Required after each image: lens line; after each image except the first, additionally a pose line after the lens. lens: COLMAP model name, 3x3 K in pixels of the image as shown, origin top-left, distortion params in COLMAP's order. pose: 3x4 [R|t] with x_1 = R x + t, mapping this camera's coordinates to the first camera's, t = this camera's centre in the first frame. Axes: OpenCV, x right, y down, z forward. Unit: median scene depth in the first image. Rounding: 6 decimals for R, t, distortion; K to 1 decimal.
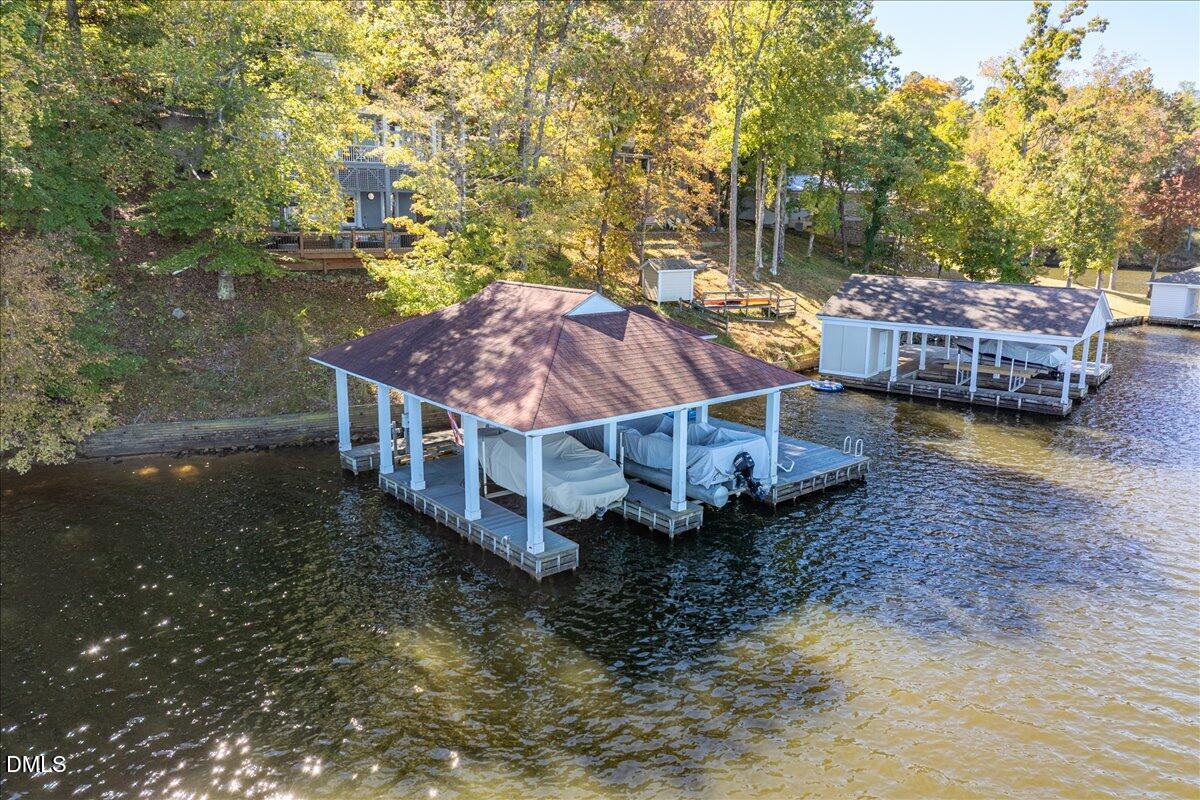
lens RADIAL K [[842.9, 0, 598.7], [0, 842.9, 397.7], [0, 0, 1]] dist [-0.044399, 0.008364]
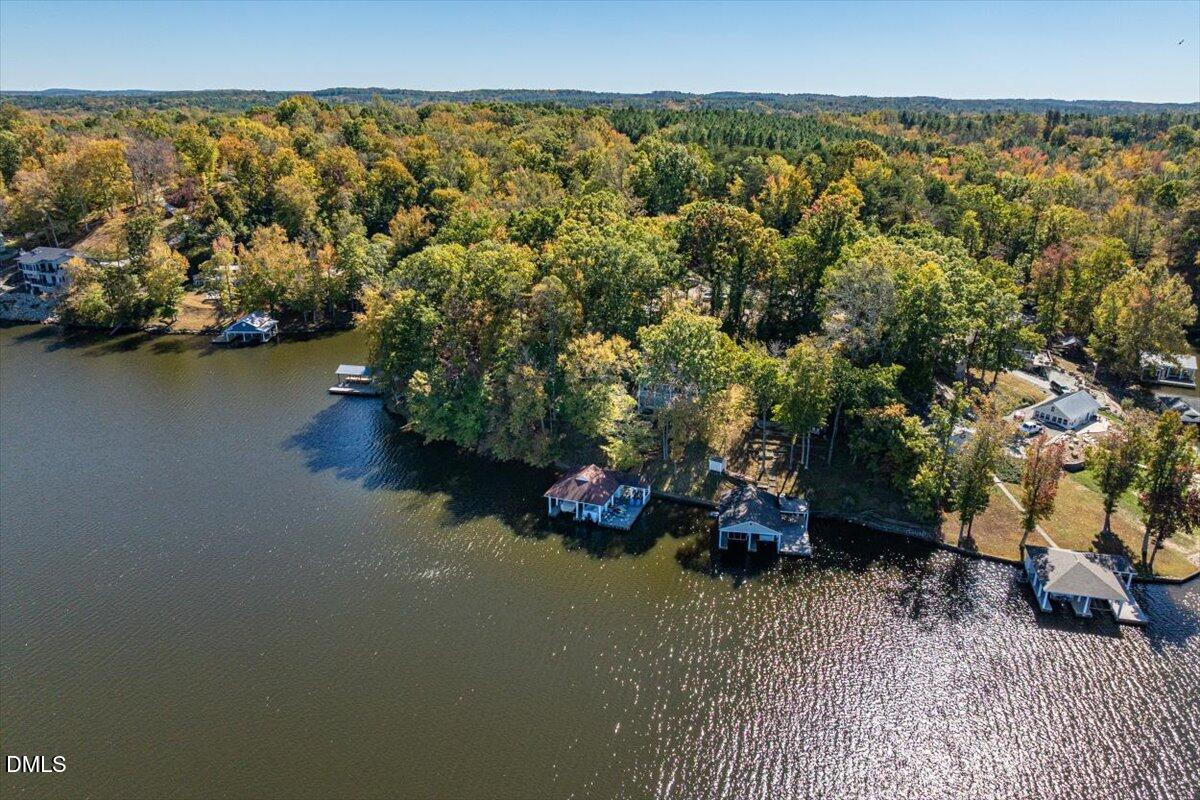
lens RADIAL K [[842.9, 0, 603.9], [0, 842.9, 393.6], [0, 0, 1]] dist [-0.044399, 0.008364]
pose [[0.508934, 0.282318, -0.813193, 2.882593], [-0.184875, 0.958492, 0.217059, -1.222516], [0.840719, 0.039871, 0.540002, -1.249465]]
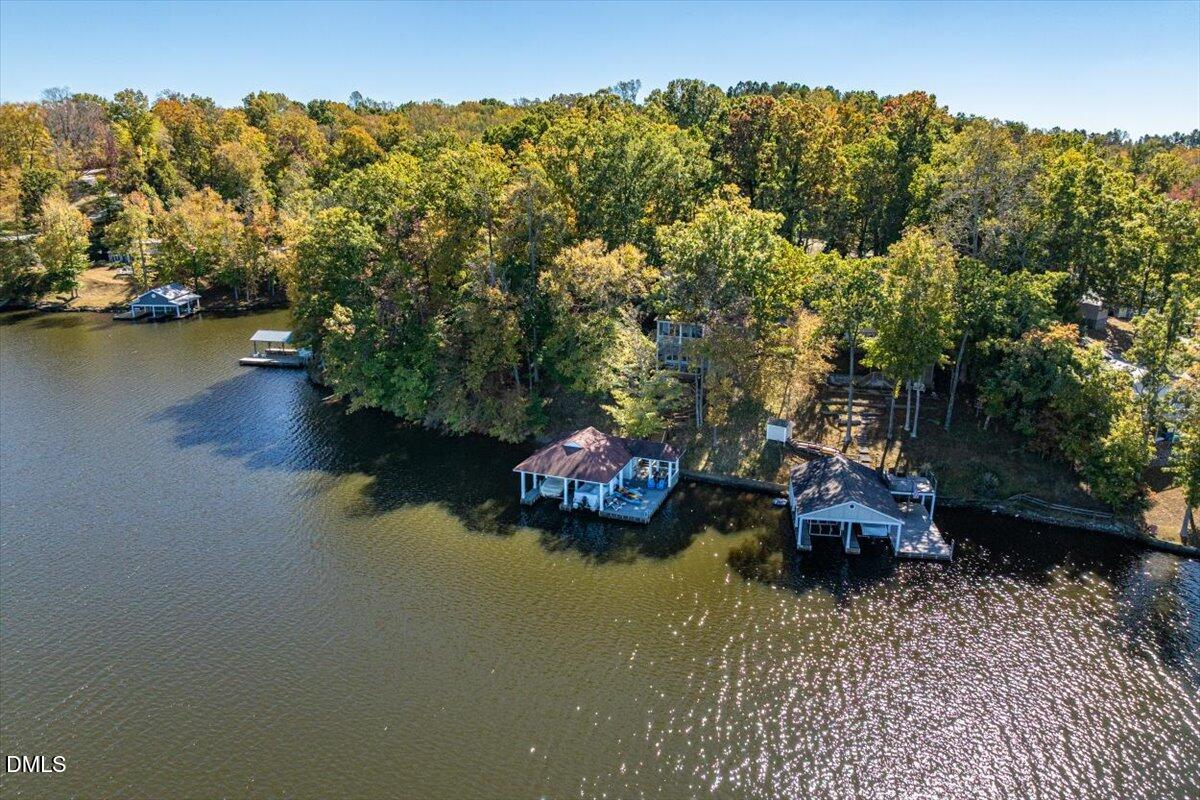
lens RADIAL K [[842.9, 0, 604.1], [0, 842.9, 398.0], [0, 0, 1]] dist [-0.044399, 0.008364]
pose [[0.509195, 0.233087, -0.828487, 1.923828], [-0.185016, 0.969768, 0.159123, -0.576610], [0.840529, 0.072259, 0.536926, -0.539626]]
